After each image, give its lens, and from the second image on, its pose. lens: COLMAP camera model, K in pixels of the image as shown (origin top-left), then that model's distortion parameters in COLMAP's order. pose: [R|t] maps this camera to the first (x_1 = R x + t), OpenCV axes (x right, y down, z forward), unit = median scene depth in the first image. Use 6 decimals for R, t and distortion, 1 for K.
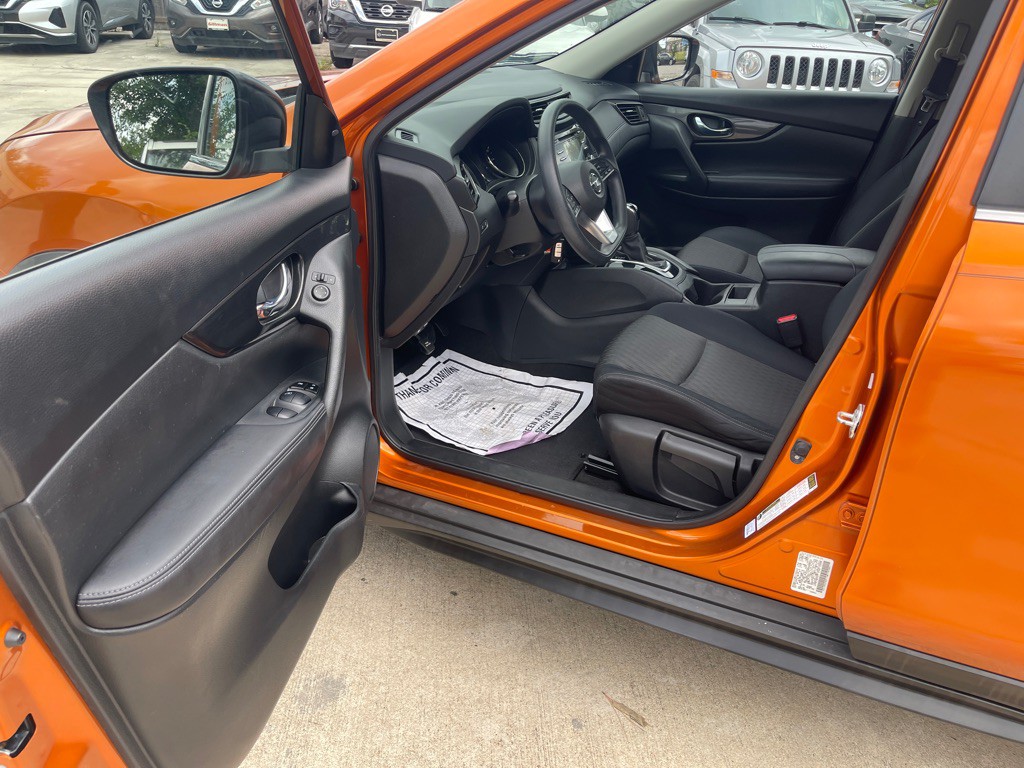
lens RADIAL K [[780.1, 0, 517.2], [0, 780.1, 384.3], [0, 0, 1]] dist [0.094287, -0.130942]
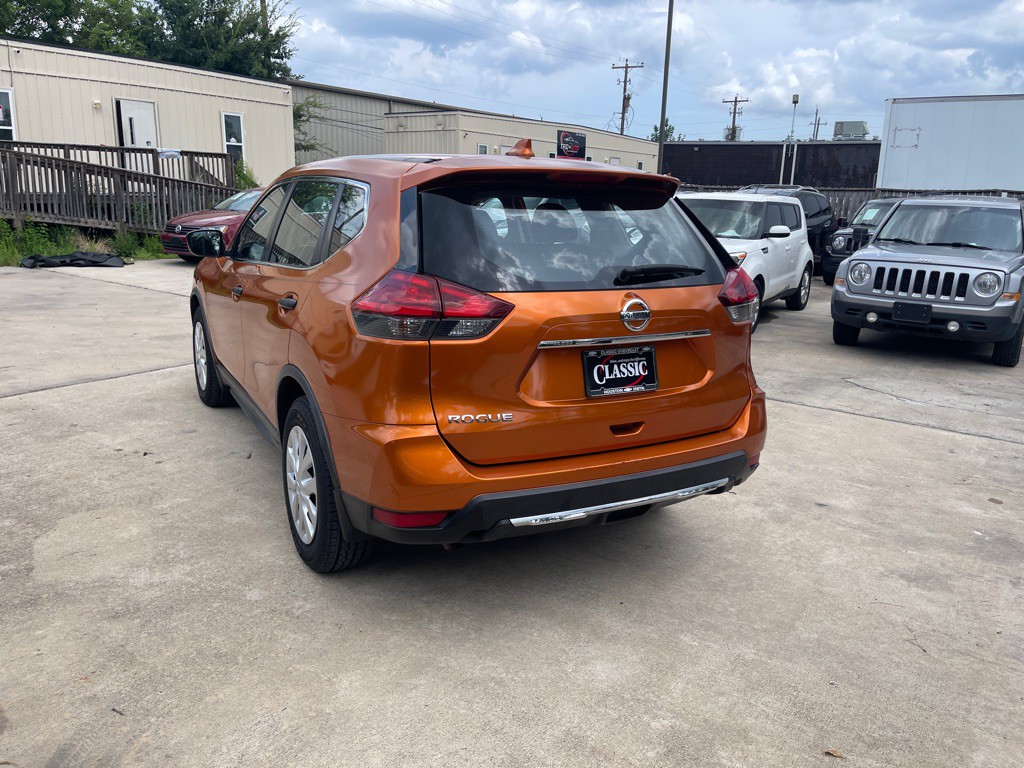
lens RADIAL K [[780.1, 0, 517.2], [0, 780.1, 384.3], [0, 0, 1]] dist [0.094287, -0.130942]
pose [[0.793239, 0.119440, -0.597082, 0.341366], [-0.272181, 0.946709, -0.172220, 0.056338], [0.544693, 0.299126, 0.783475, -0.093614]]
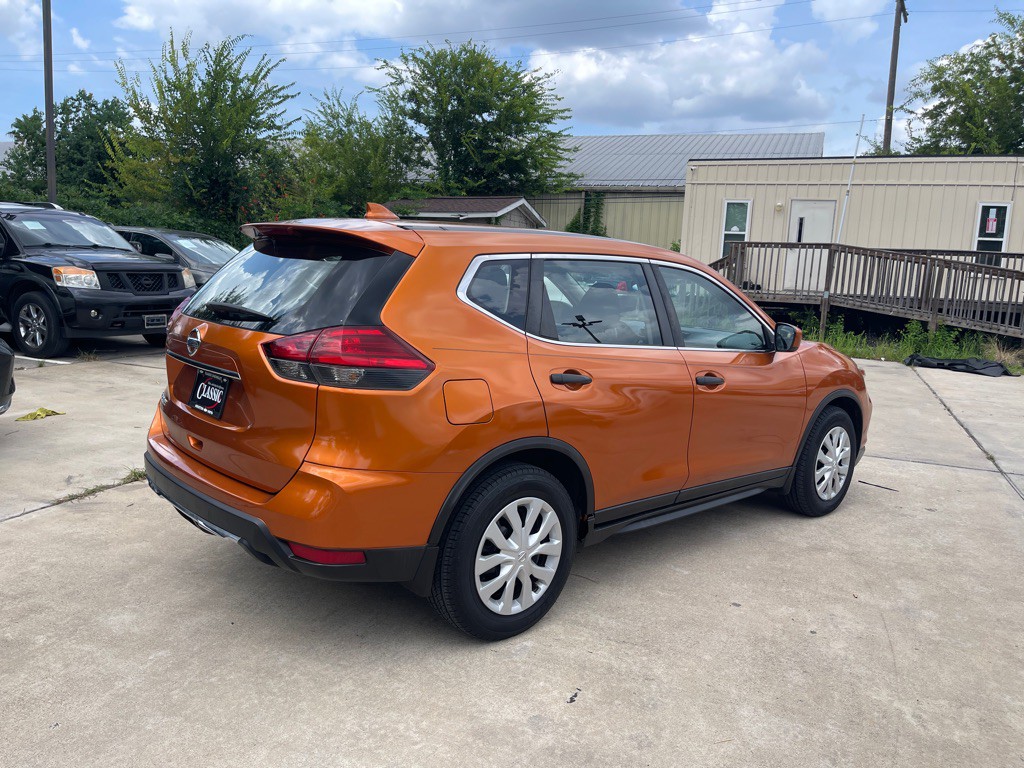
lens RADIAL K [[781.2, 0, 522.7], [0, 781.2, 378.4], [0, 0, 1]] dist [0.081868, -0.120595]
pose [[-0.401919, 0.065071, -0.913360, 0.424746], [-0.483966, 0.831670, 0.272218, -0.119008], [0.777327, 0.551445, -0.302772, 0.255031]]
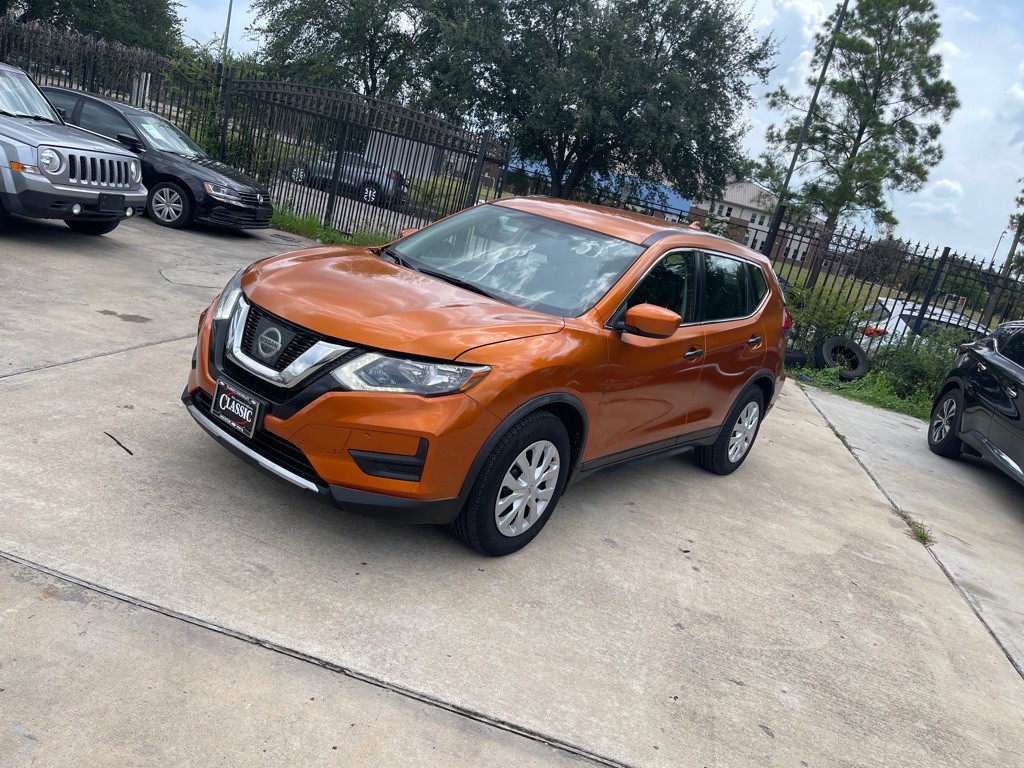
lens RADIAL K [[794.4, 0, 489.0], [0, 794.4, 383.0], [0, 0, 1]] dist [0.075500, -0.091898]
pose [[0.278611, -0.230633, 0.932301, -0.363787], [0.233504, 0.957876, 0.167179, -0.084433], [-0.931586, 0.171118, 0.320728, 0.066676]]
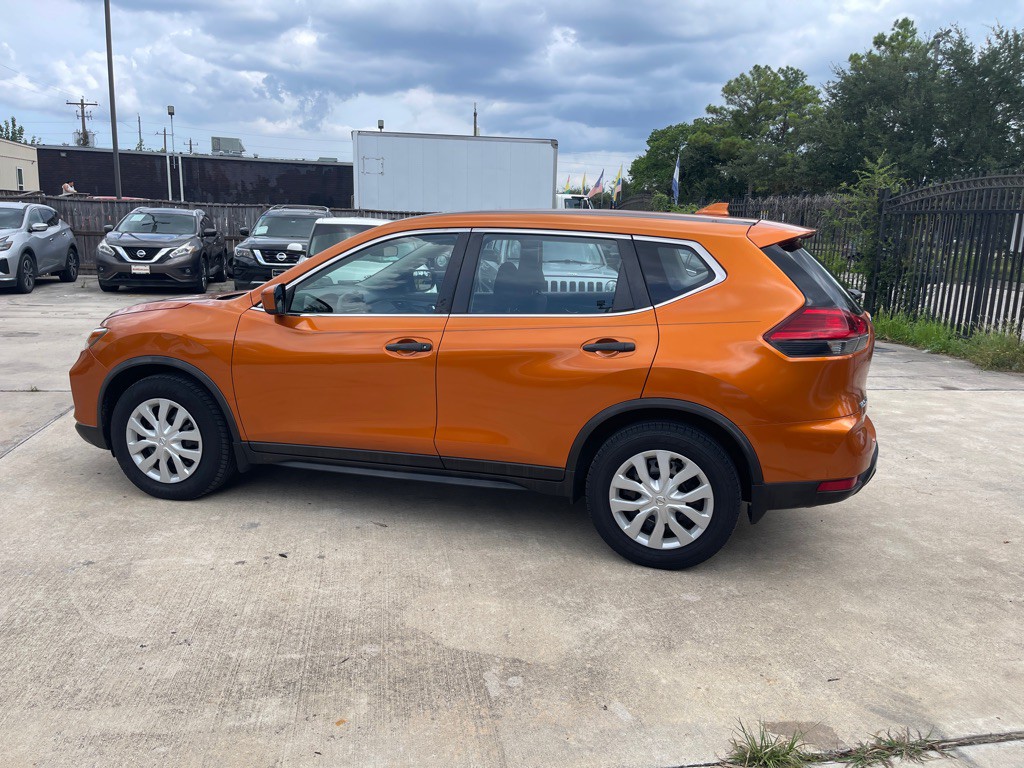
lens RADIAL K [[780.1, 0, 517.2], [0, 780.1, 384.3], [0, 0, 1]] dist [0.094287, -0.130942]
pose [[0.990218, -0.044545, 0.132230, 0.036725], [0.078314, 0.961756, -0.262474, 0.094720], [-0.115481, 0.270262, 0.955836, -0.213204]]
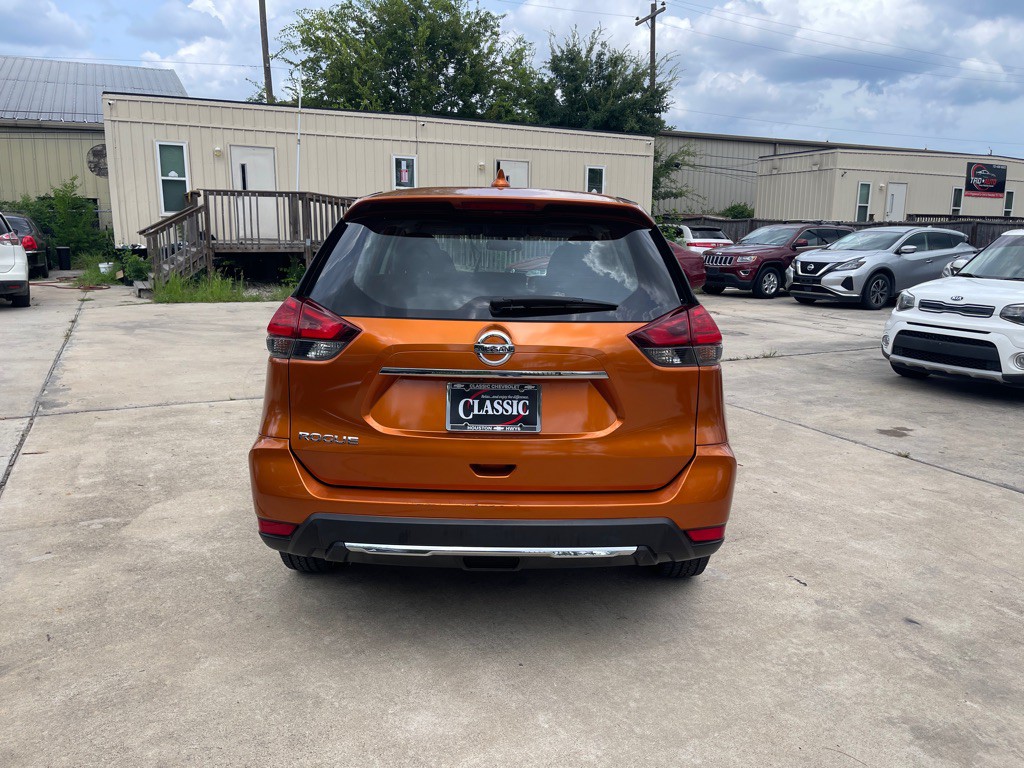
lens RADIAL K [[780.1, 0, 517.2], [0, 780.1, 384.3], [0, 0, 1]] dist [0.094287, -0.130942]
pose [[0.400698, 0.135127, -0.906191, 0.423406], [-0.418551, 0.906824, -0.049853, 0.007599], [0.815019, 0.399263, 0.419920, 0.012760]]
